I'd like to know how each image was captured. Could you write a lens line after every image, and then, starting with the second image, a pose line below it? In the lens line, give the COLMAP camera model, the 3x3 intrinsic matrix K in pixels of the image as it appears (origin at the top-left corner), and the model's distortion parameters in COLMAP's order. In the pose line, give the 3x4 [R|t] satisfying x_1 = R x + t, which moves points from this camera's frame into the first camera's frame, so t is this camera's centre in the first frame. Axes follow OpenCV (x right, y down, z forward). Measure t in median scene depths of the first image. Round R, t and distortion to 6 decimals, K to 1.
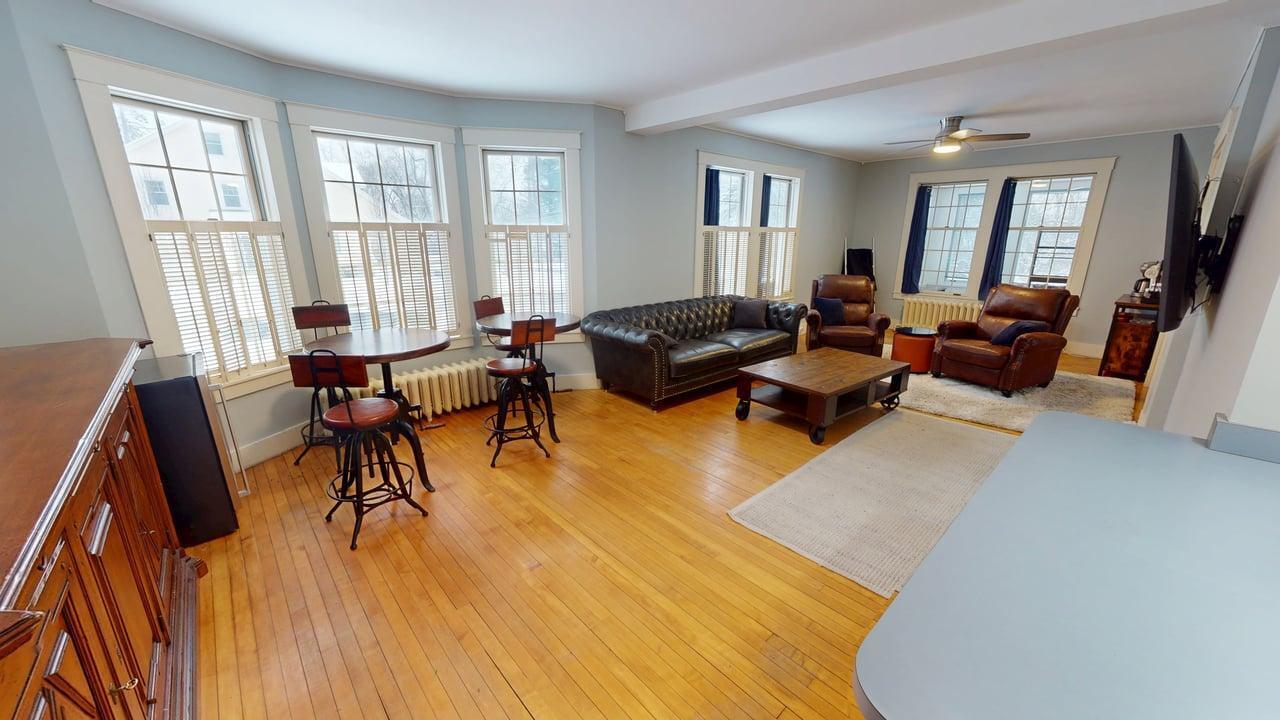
lens RADIAL K [[472.6, 0, 637.8], [0, 472.6, 362.1], [0, 0, 1]] dist [0.002104, 0.000077]
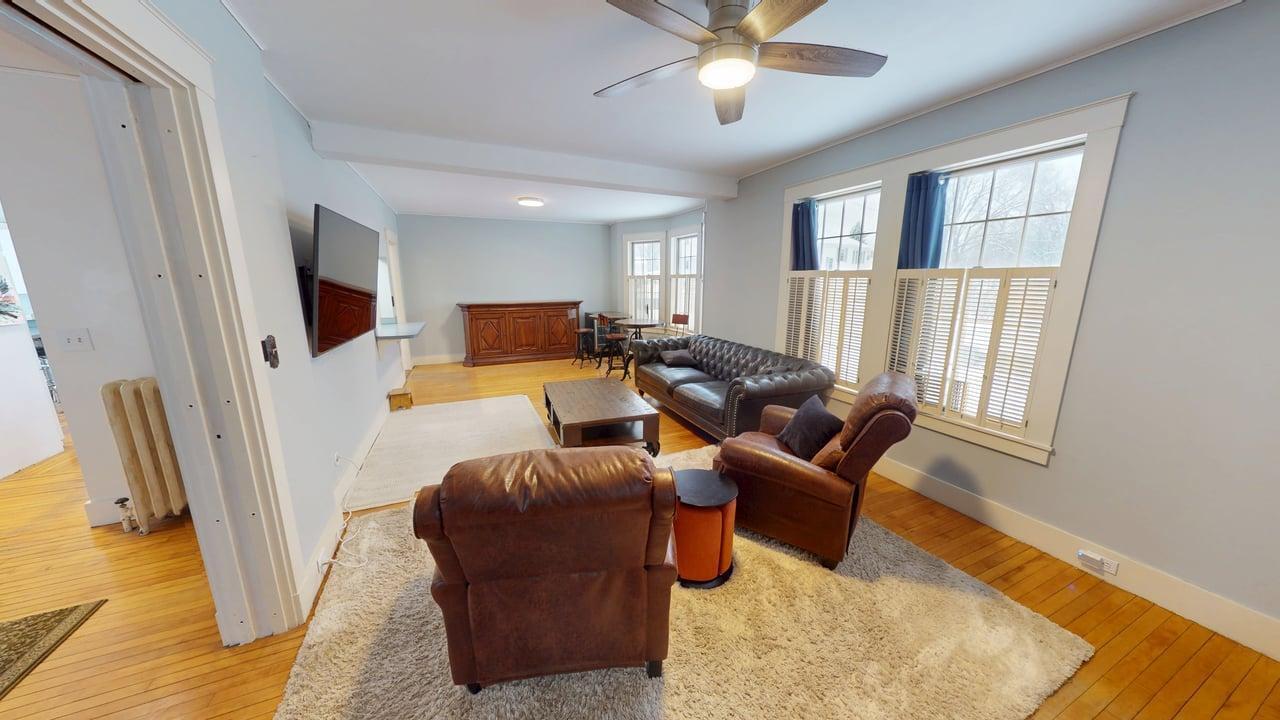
lens RADIAL K [[404.7, 0, 639.8], [0, 404.7, 365.0], [0, 0, 1]] dist [-0.002722, -0.000081]
pose [[-0.307279, 0.199129, -0.930552, 0.901796], [-0.254338, 0.925104, 0.281949, -0.257177], [0.917001, 0.323312, -0.233619, 0.935523]]
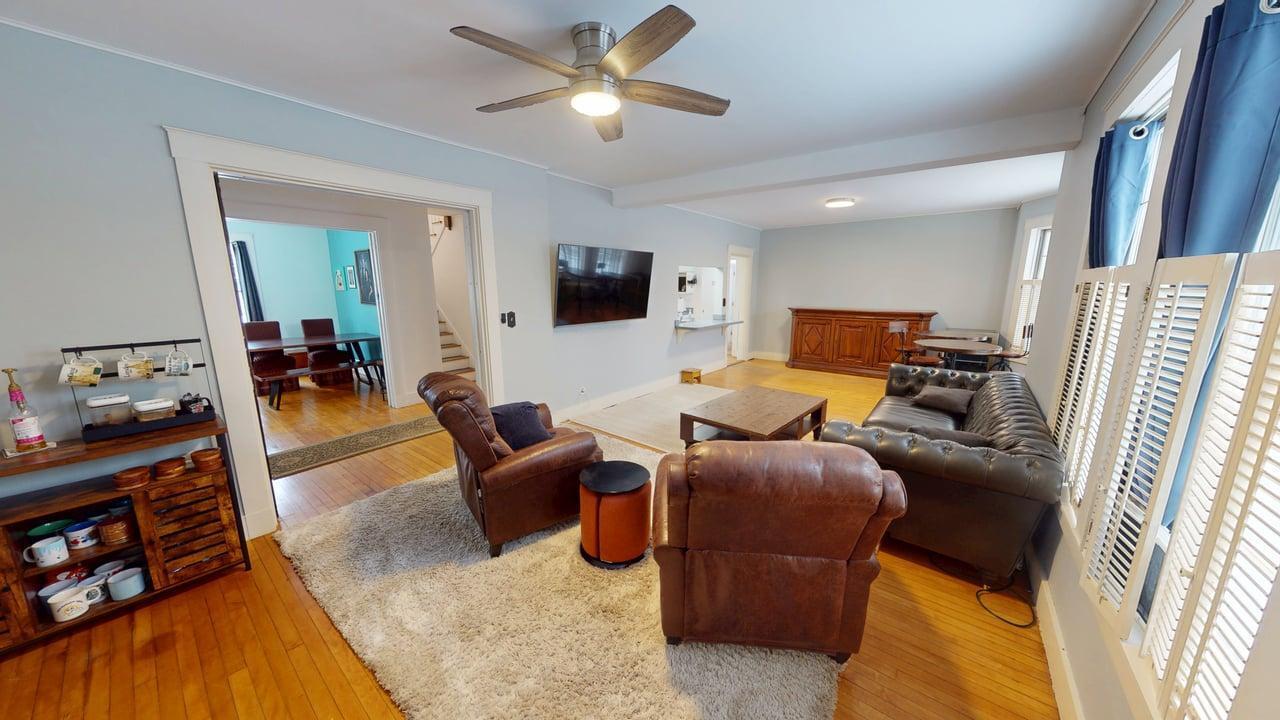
lens RADIAL K [[404.7, 0, 638.1], [0, 404.7, 361.5], [0, 0, 1]] dist [-0.002722, -0.000081]
pose [[-0.985359, 0.034045, -0.167060, 0.597894], [-0.043083, 0.898339, 0.437186, -0.341286], [0.164960, 0.437982, -0.883719, 1.246416]]
